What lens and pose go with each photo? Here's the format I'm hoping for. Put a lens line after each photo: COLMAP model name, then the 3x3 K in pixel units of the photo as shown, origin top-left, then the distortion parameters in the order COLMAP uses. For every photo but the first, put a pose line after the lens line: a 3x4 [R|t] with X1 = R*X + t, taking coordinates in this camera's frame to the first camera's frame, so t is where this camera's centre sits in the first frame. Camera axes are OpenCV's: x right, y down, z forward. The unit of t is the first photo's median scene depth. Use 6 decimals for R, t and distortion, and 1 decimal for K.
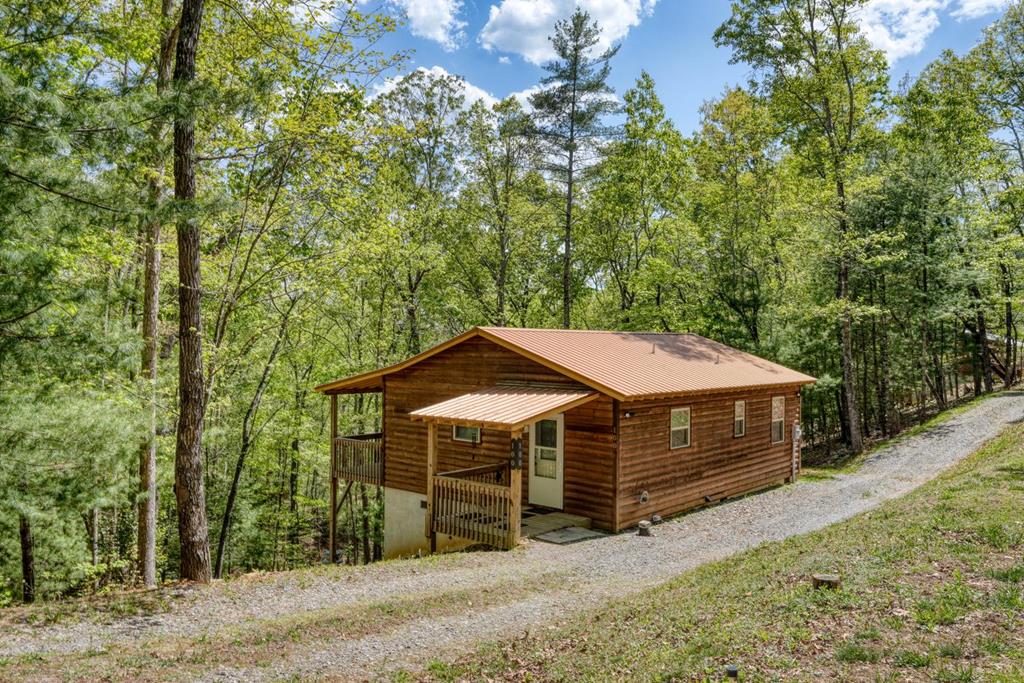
lens RADIAL K [[777.3, 0, 512.5], [0, 777.3, 340.6], [0, 0, 1]] dist [0.005133, 0.000602]
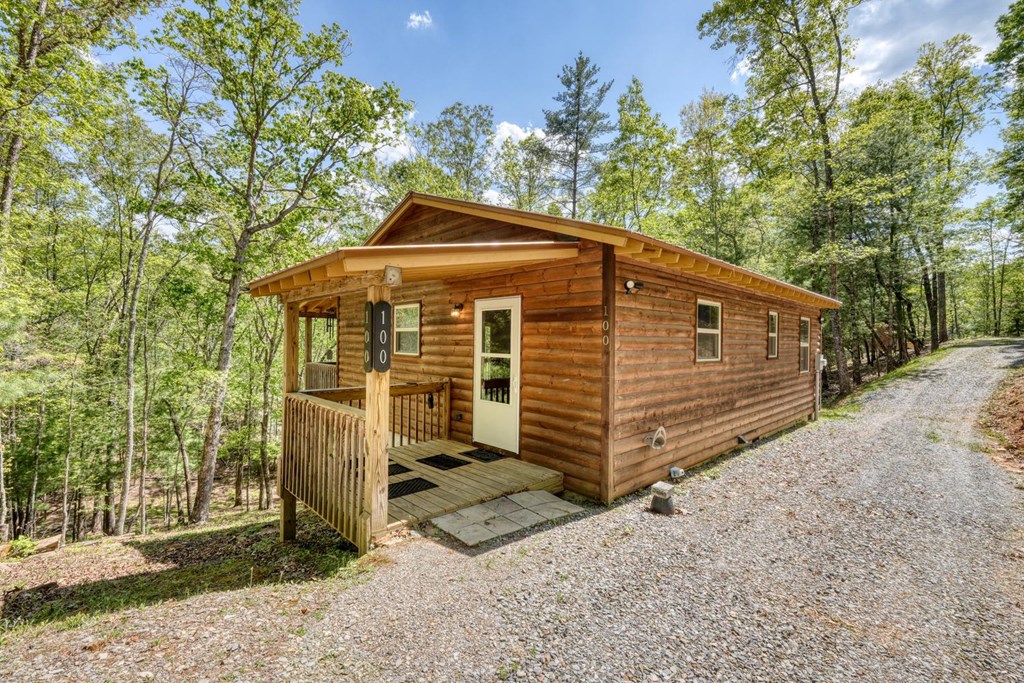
lens RADIAL K [[427.7, 0, 509.1], [0, 427.7, 340.6], [0, 0, 1]] dist [-0.001033, 0.000036]
pose [[0.994944, 0.002187, -0.100406, 0.082752], [-0.002154, 0.999998, 0.000436, 0.117637], [0.100406, -0.000217, 0.994947, 0.610644]]
